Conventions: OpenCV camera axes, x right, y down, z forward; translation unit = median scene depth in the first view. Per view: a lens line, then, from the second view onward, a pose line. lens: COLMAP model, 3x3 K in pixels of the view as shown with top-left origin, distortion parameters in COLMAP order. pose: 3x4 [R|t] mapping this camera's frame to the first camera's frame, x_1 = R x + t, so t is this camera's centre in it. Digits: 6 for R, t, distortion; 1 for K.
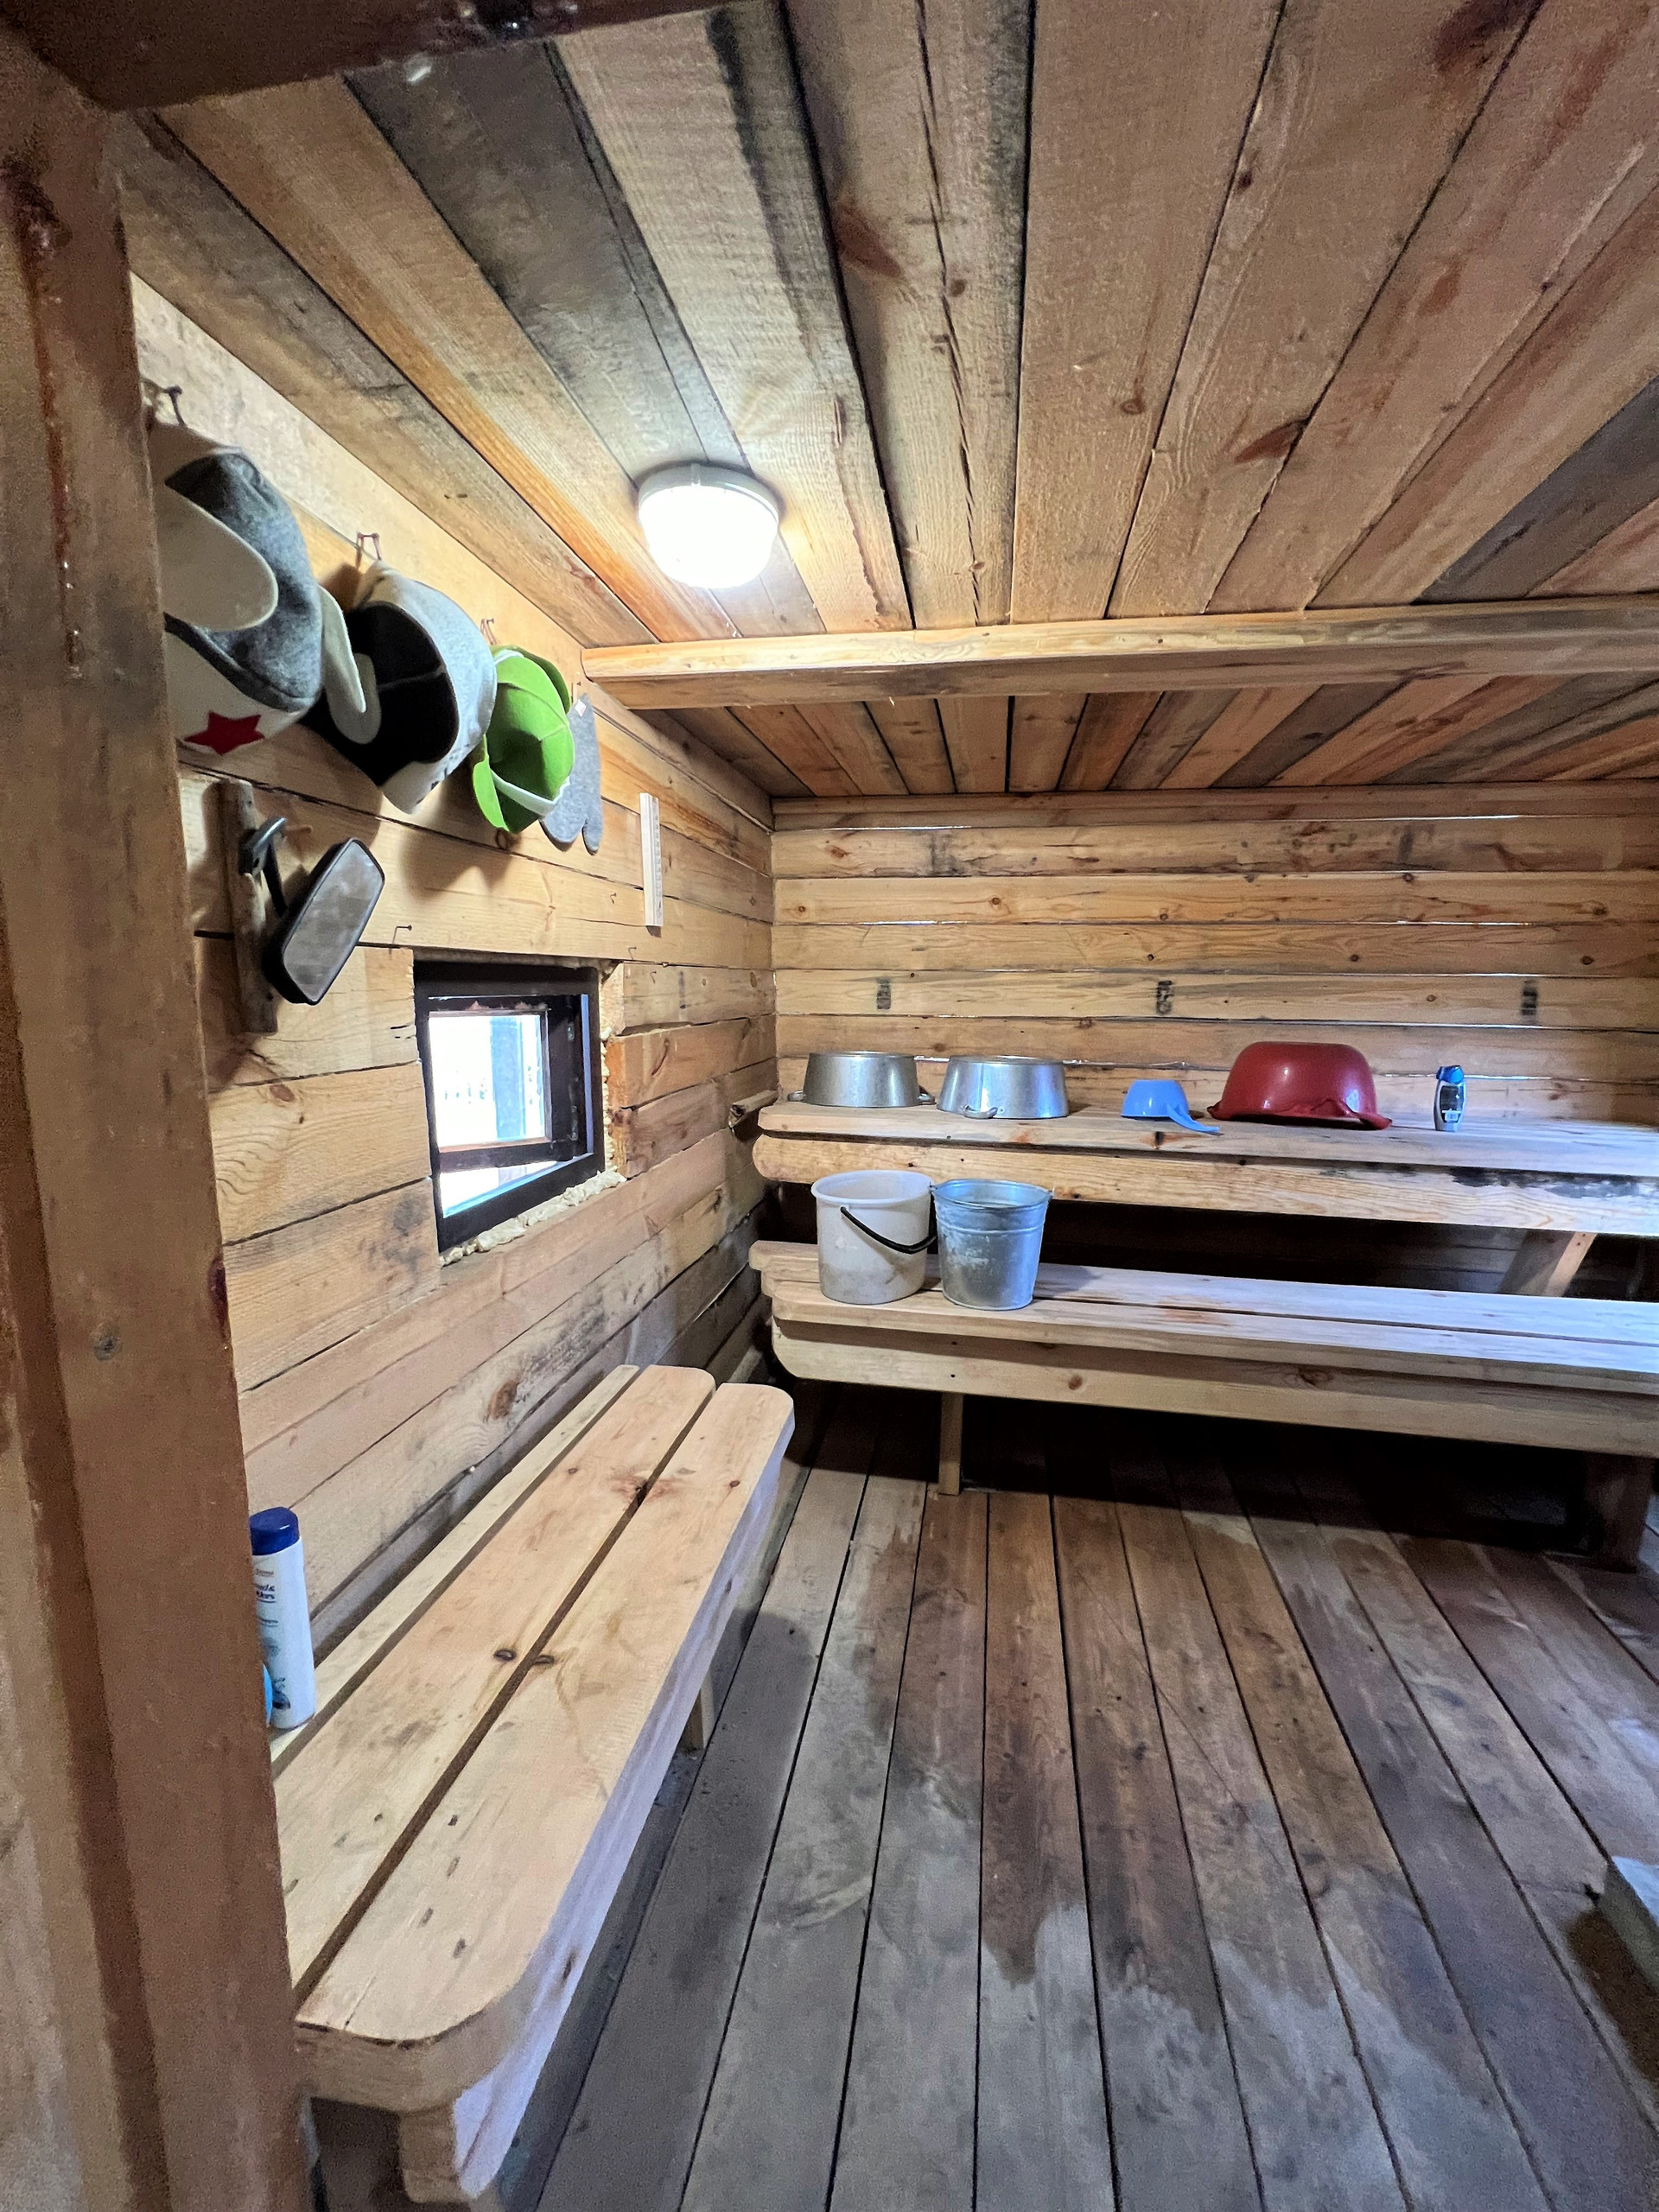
lens RADIAL K [[897.0, 0, 832.7], [0, 897.0, 1112.3], [0, 0, 1]] dist [-0.001711, 0.001050]
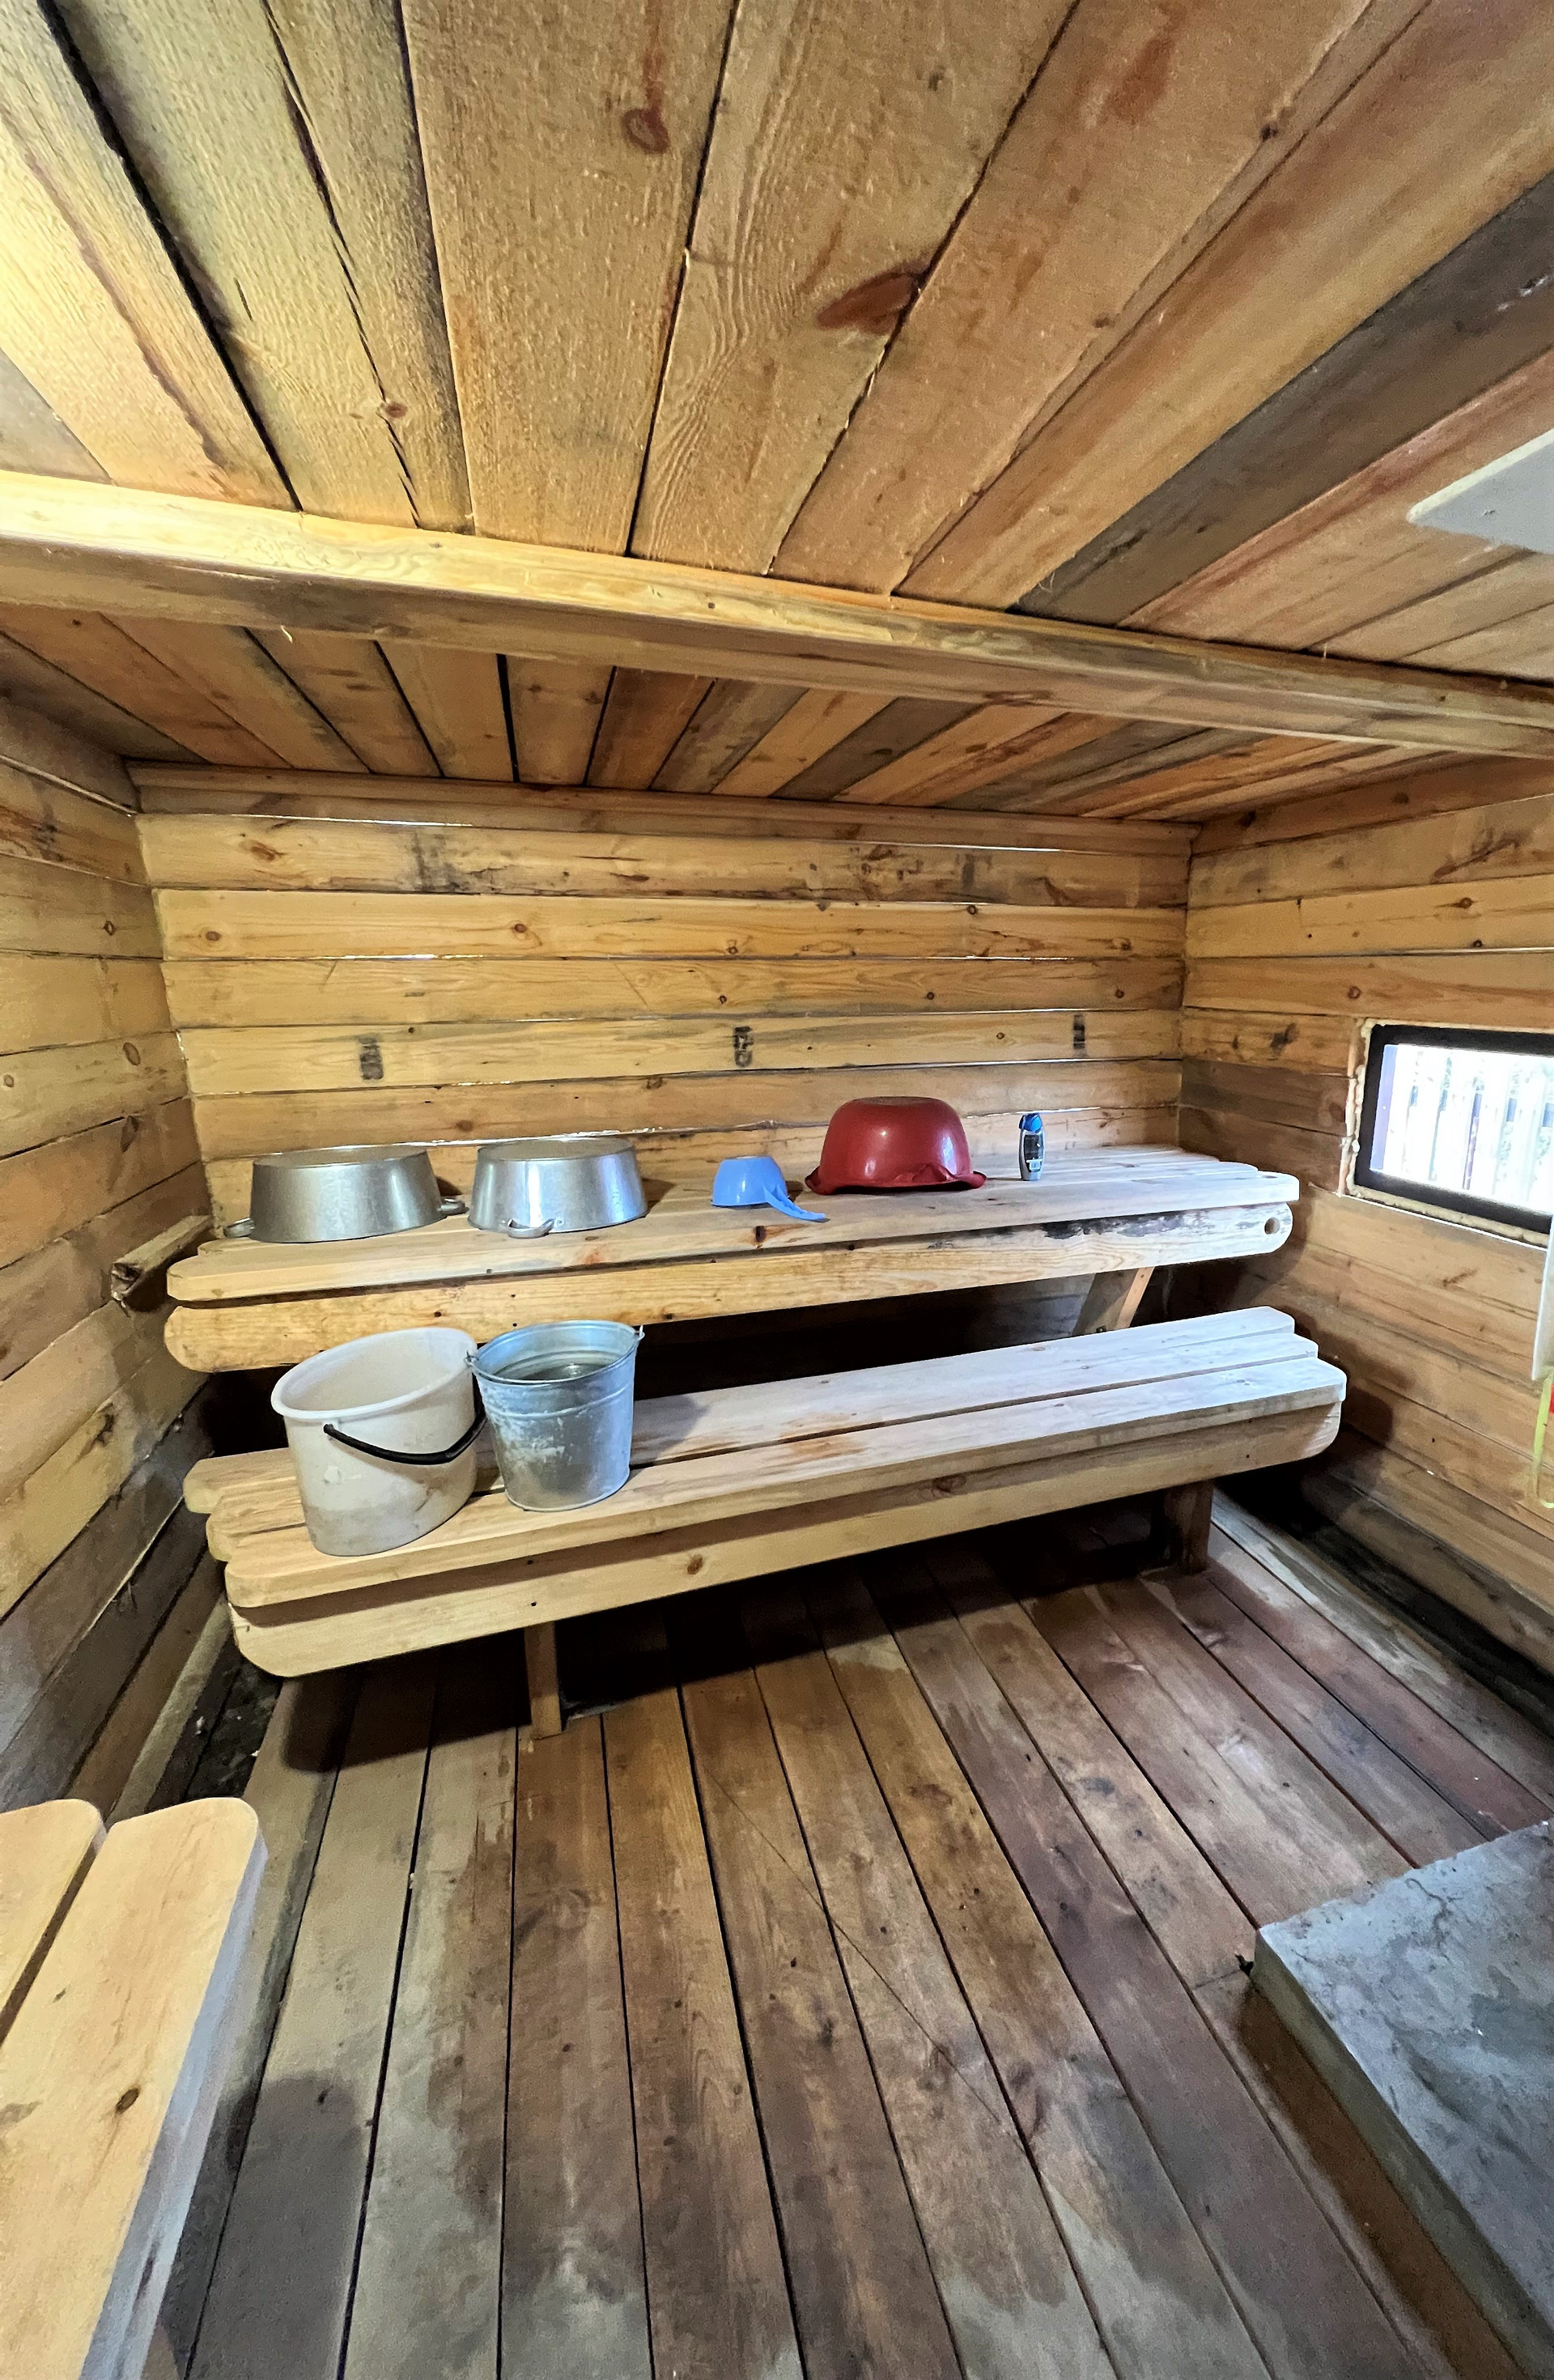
lens RADIAL K [[965.3, 0, 894.5], [0, 965.3, 1195.9], [0, 0, 1]] dist [-0.001639, 0.001114]
pose [[0.866468, -0.123526, 0.483708, 0.052397], [0.085830, 0.991338, 0.099413, -0.099943], [-0.491799, -0.044622, 0.869565, 0.193019]]
